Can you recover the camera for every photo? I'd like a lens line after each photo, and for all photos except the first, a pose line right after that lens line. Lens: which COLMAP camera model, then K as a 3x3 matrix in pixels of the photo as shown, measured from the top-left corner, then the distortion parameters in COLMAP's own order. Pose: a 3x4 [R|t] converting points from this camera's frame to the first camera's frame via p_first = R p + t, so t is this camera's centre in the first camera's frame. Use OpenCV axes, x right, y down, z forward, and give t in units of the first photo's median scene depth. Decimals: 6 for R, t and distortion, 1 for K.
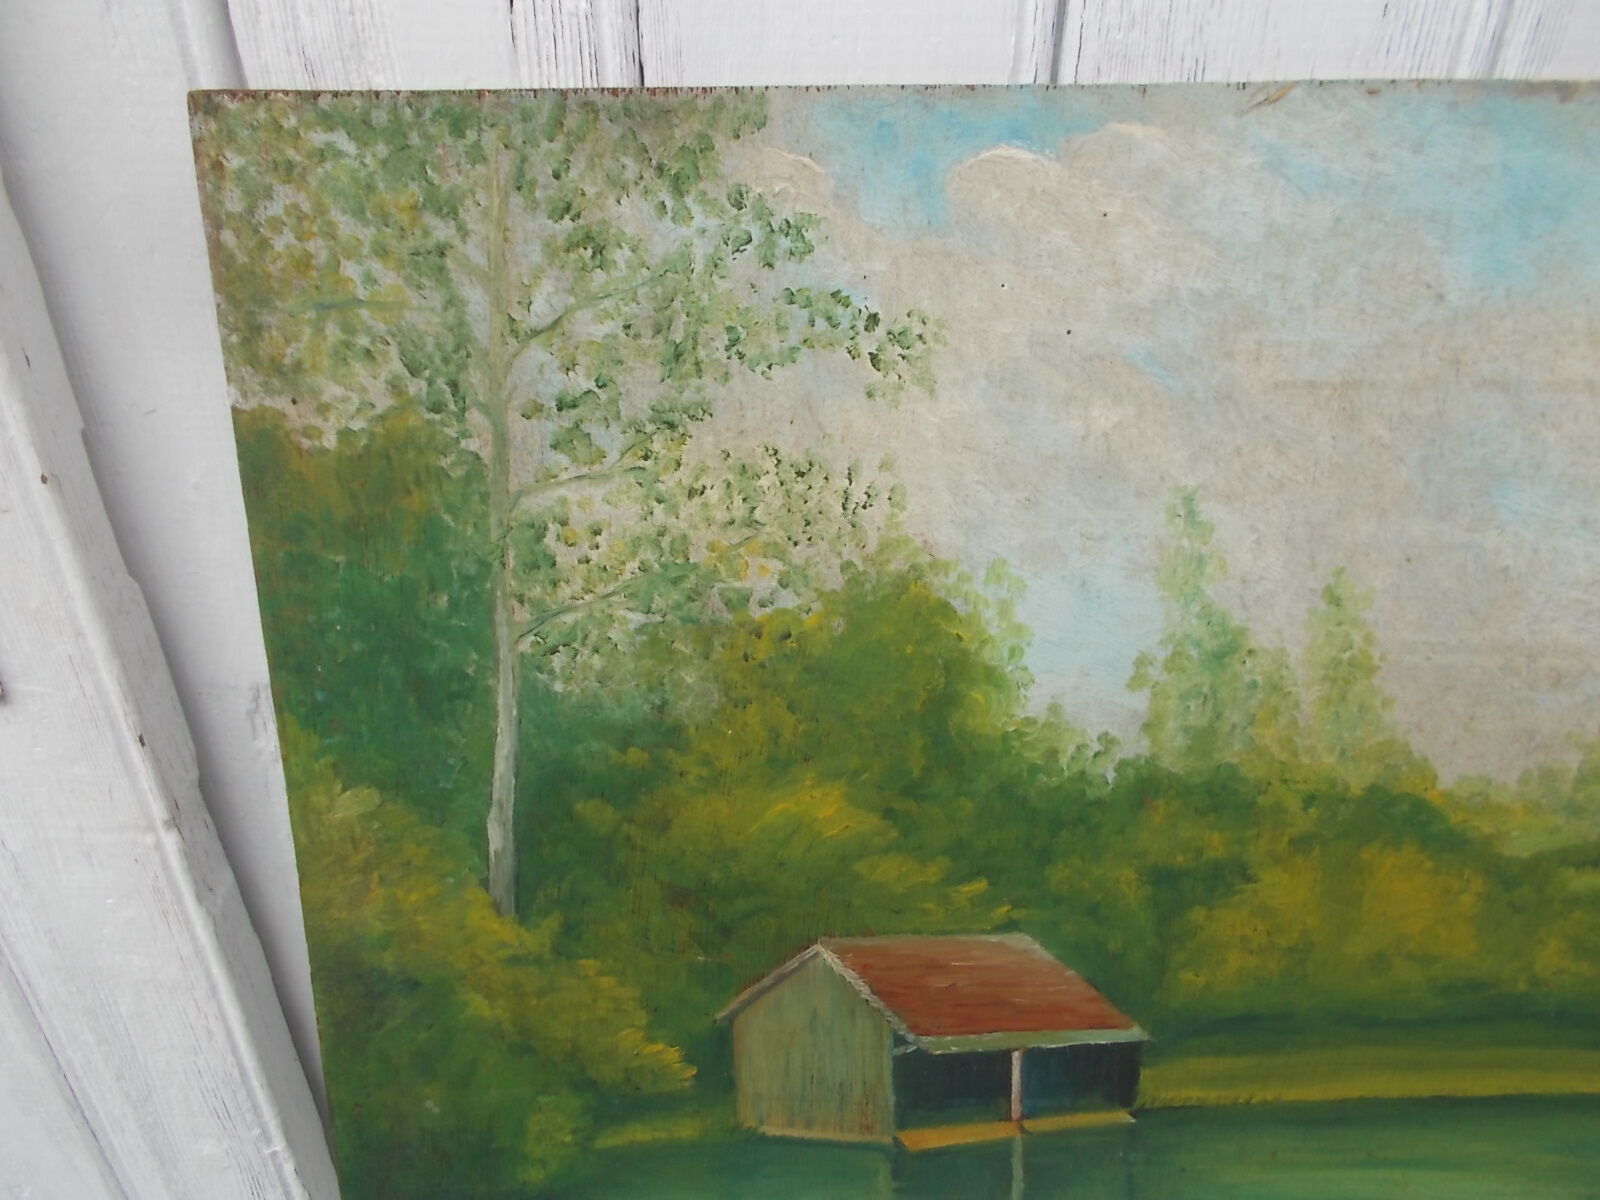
lens RADIAL K [[1247.6, 0, 815.8], [0, 1247.6, 589.4], [0, 0, 1]] dist [0.029392, -0.022149]
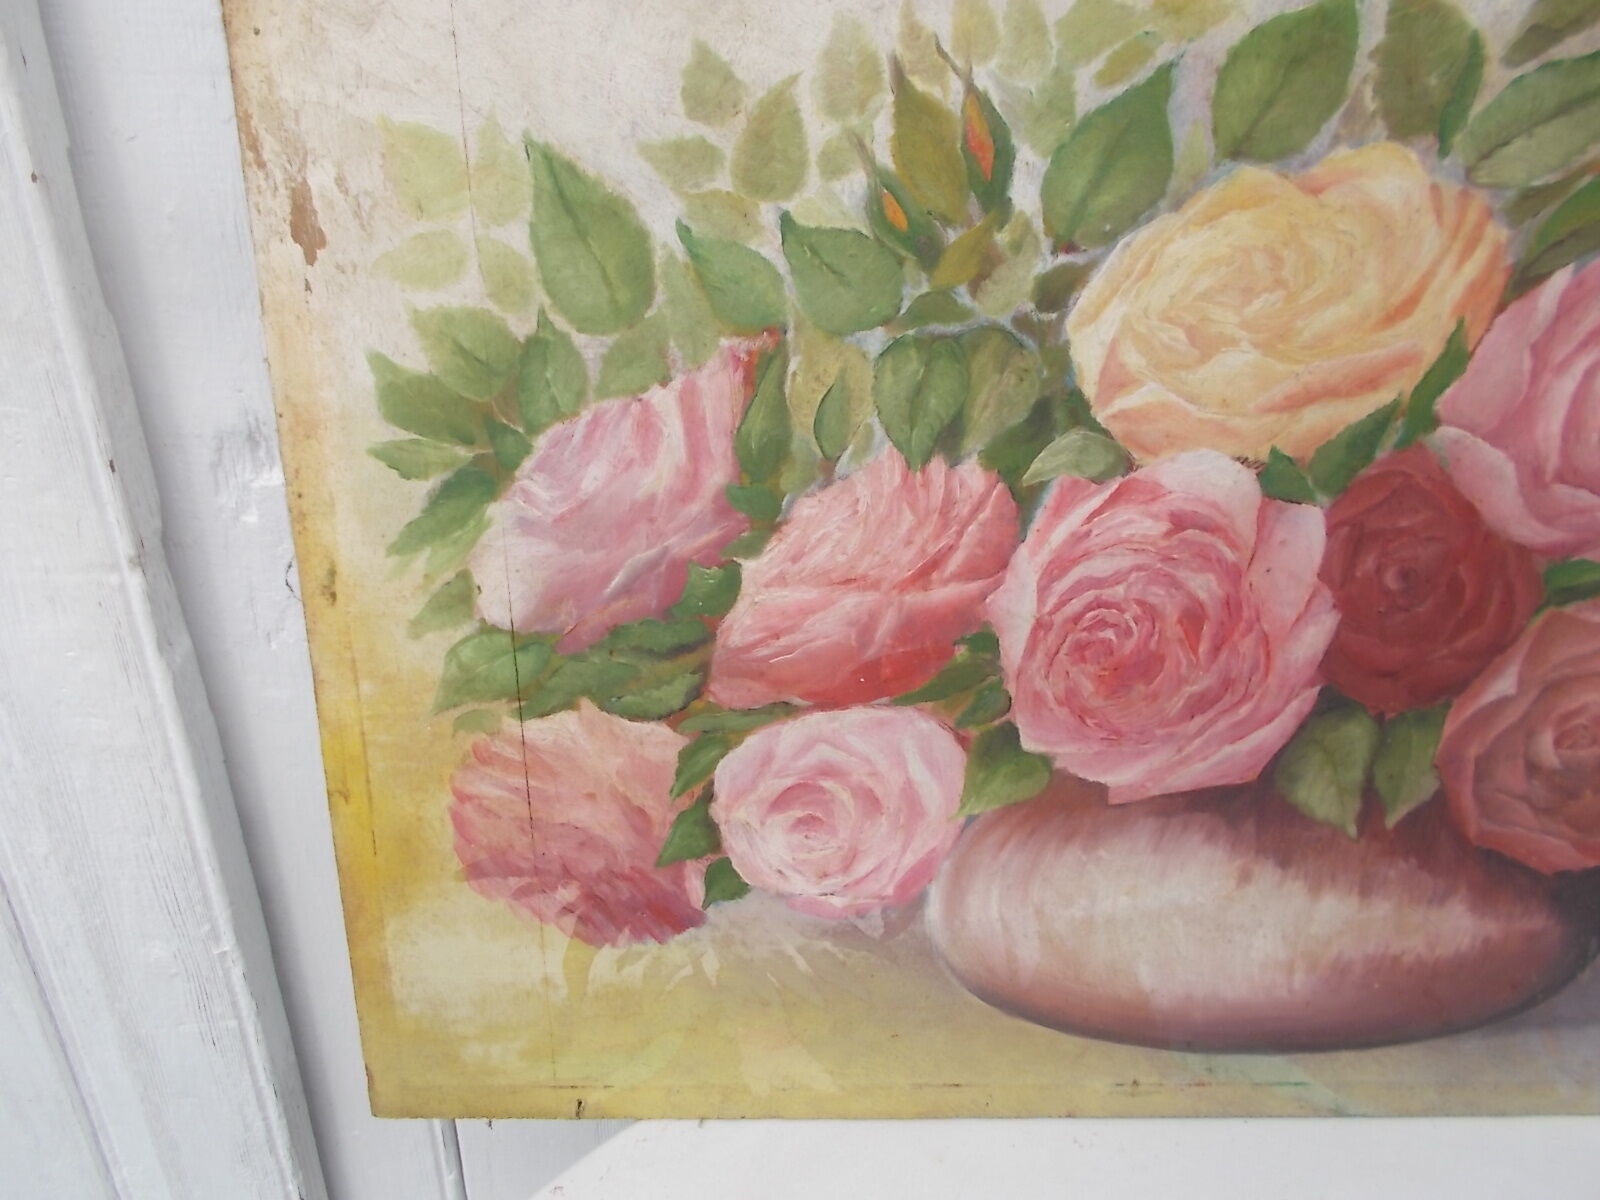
lens RADIAL K [[1247.6, 0, 819.6], [0, 1247.6, 586.5], [0, 0, 1]] dist [0.029392, -0.022149]
pose [[0.997975, -0.020127, 0.060347, -0.006702], [0.025040, 0.996335, -0.081792, 0.363786], [-0.058480, 0.083137, 0.994821, -0.092862]]
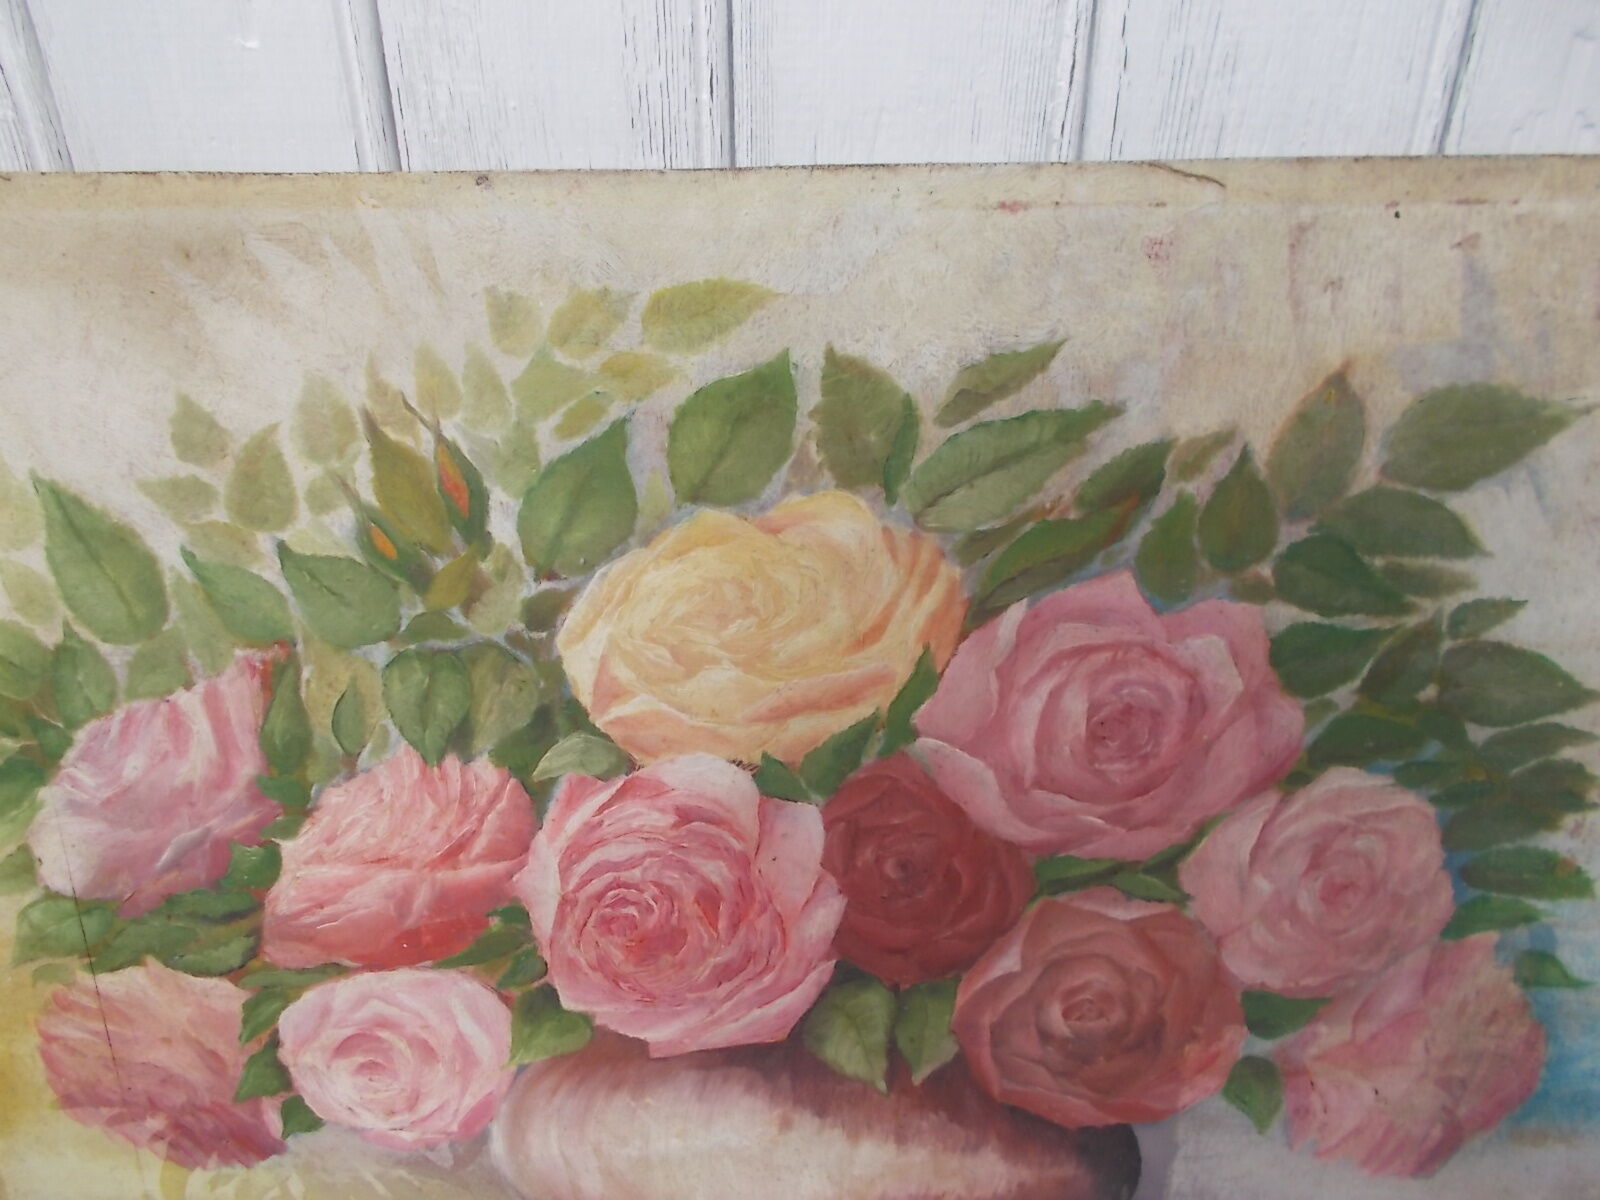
lens RADIAL K [[1247.6, 0, 812.5], [0, 1247.6, 595.9], [0, 0, 1]] dist [0.029392, -0.022149]
pose [[0.999651, -0.006264, 0.025656, 0.486658], [0.007610, 0.998581, -0.052703, 0.071796], [-0.025290, 0.052879, 0.998281, -0.203743]]
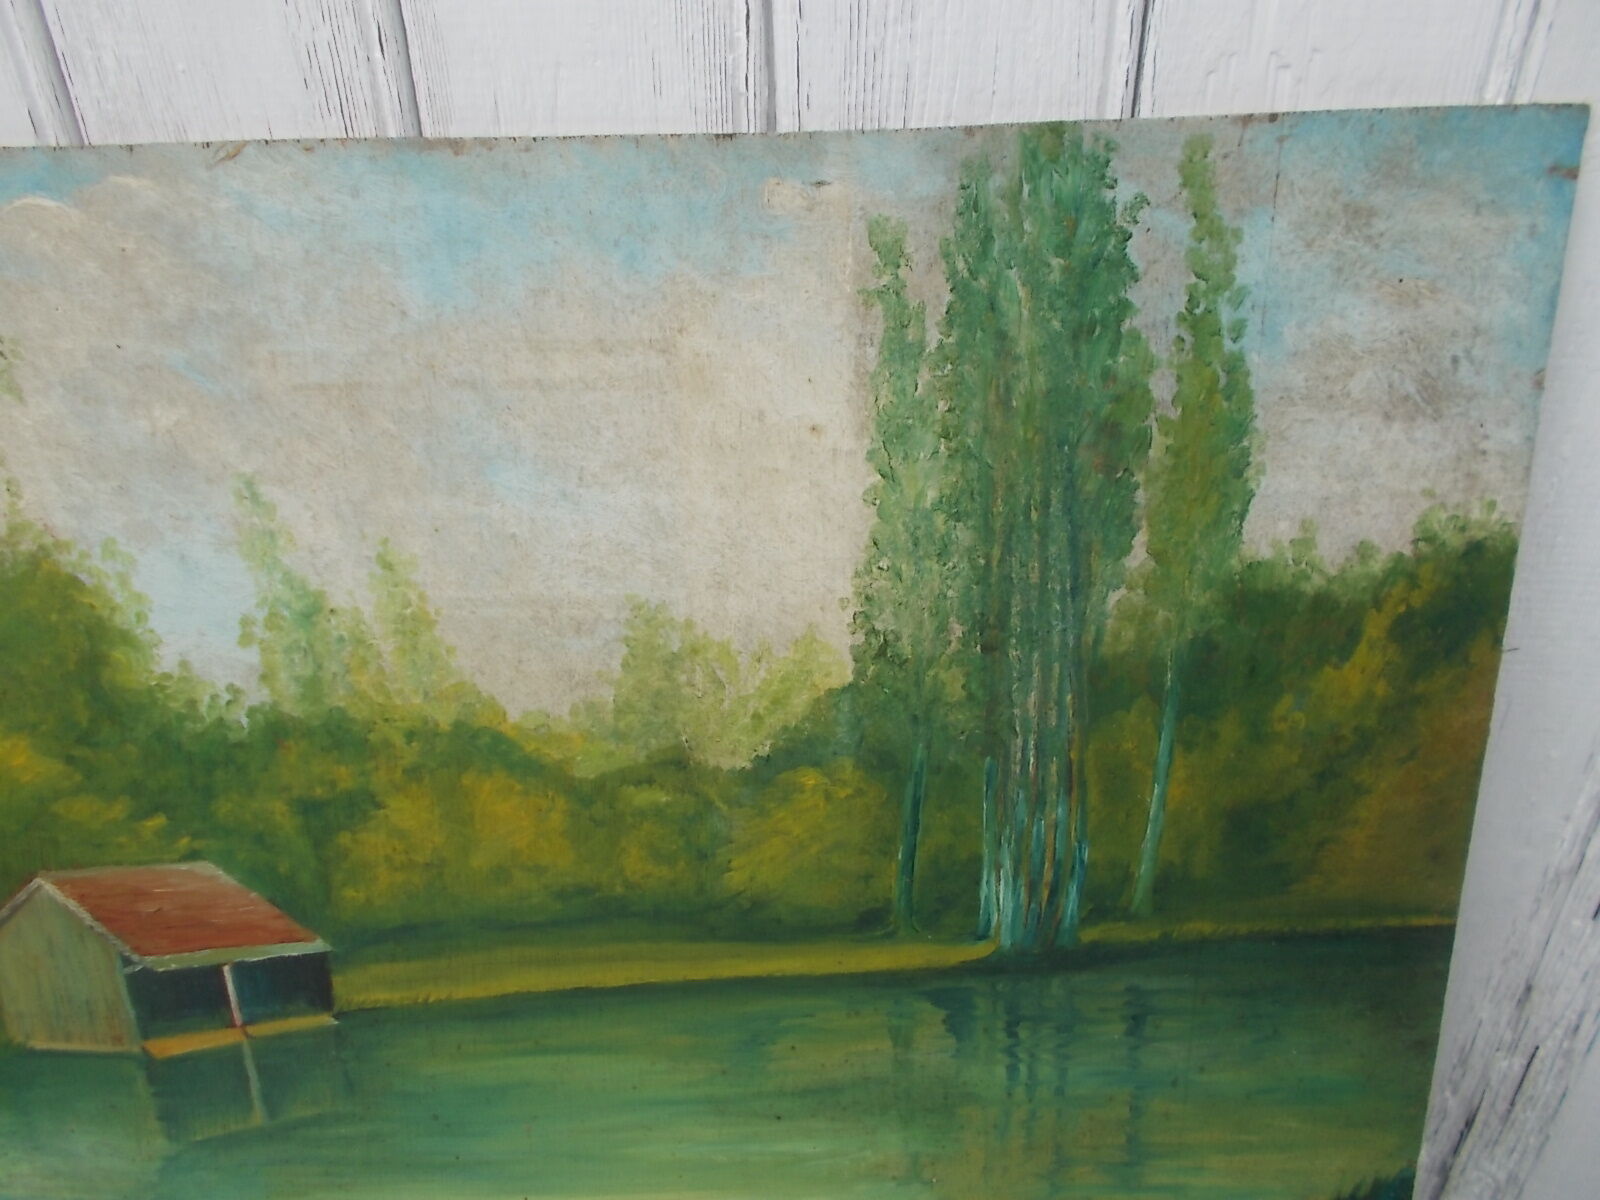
lens RADIAL K [[1247.6, 0, 808.0], [0, 1247.6, 594.2], [0, 0, 1]] dist [0.029392, -0.022149]
pose [[0.999586, -0.025273, 0.013769, 0.745156], [0.025503, 0.999533, -0.016810, 0.062036], [-0.013338, 0.017155, 0.999764, -0.192434]]
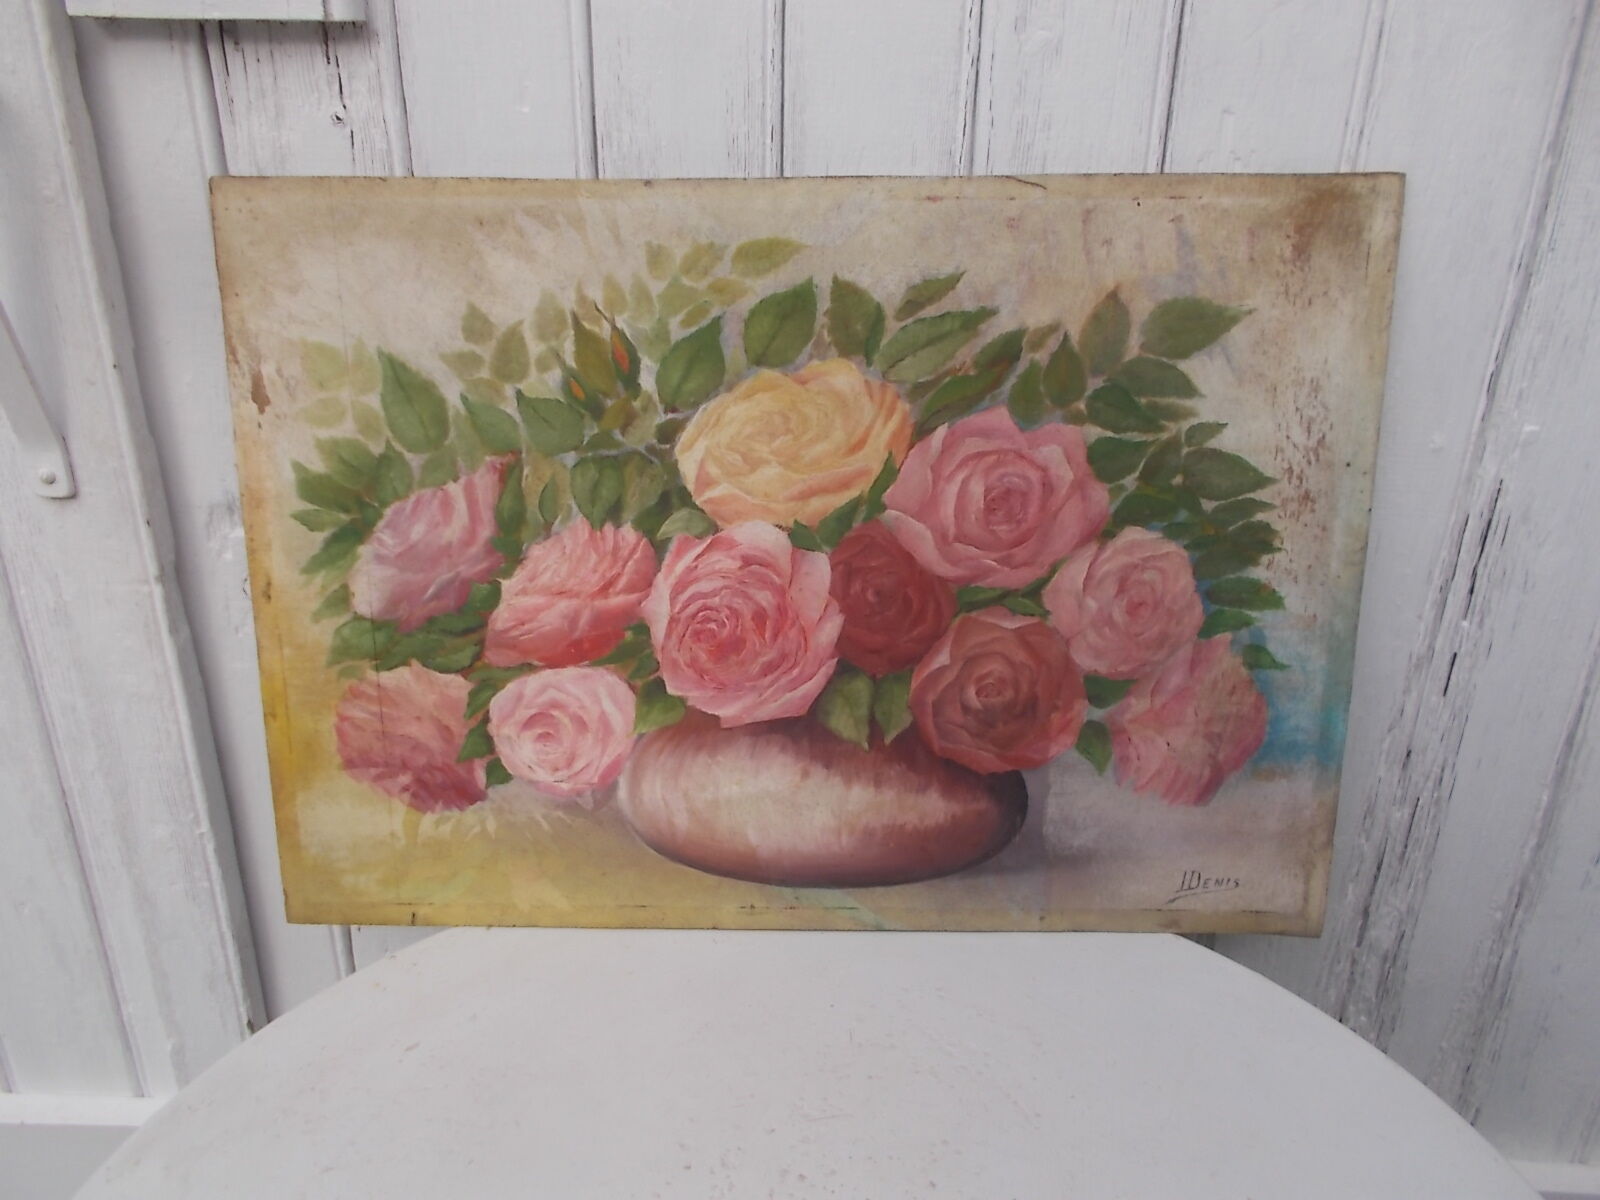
lens RADIAL K [[1247.6, 0, 823.7], [0, 1247.6, 591.1], [0, 0, 1]] dist [0.029392, -0.022149]
pose [[0.998654, -0.003050, 0.051779, 0.411247], [0.010623, 0.989136, -0.146618, 0.566122], [-0.050770, 0.146970, 0.987837, -0.981335]]
